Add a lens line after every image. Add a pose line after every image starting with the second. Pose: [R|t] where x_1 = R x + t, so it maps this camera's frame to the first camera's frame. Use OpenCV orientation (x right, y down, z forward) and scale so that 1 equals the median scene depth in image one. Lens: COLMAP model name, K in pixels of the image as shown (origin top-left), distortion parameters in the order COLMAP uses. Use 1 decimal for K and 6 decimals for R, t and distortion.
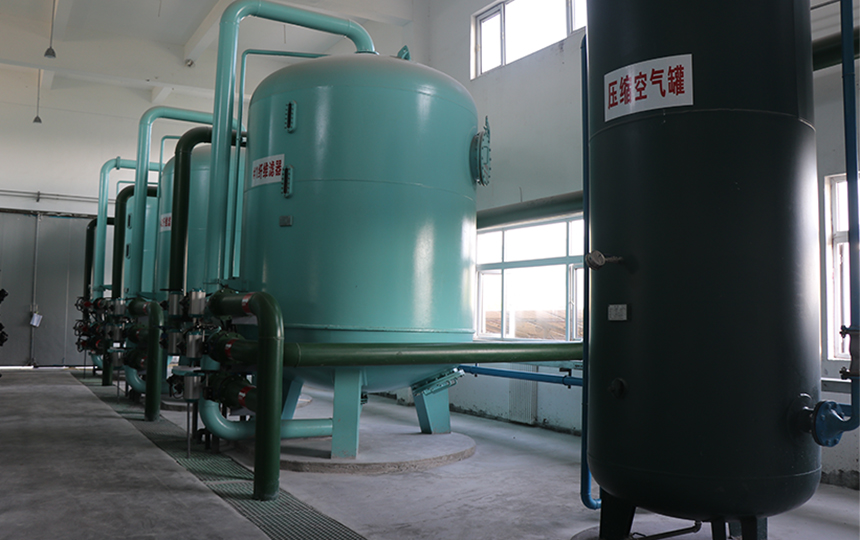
lens RADIAL K [[744.3, 0, 430.0], [0, 744.3, 270.0], [0, 0, 1]] dist [-0.187620, 0.154614]
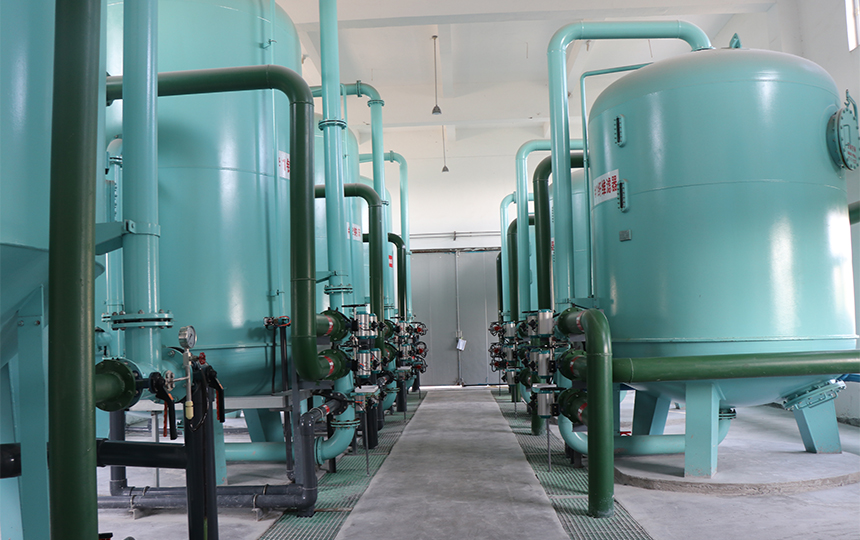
lens RADIAL K [[719.7, 0, 429.9], [0, 719.7, 276.5], [0, 0, 1]] dist [-0.182080, 0.169602]
pose [[0.829303, -0.085027, -0.552292, 0.107373], [0.076812, 0.996319, -0.038048, 0.004650], [0.553494, -0.010870, 0.832782, 0.055074]]
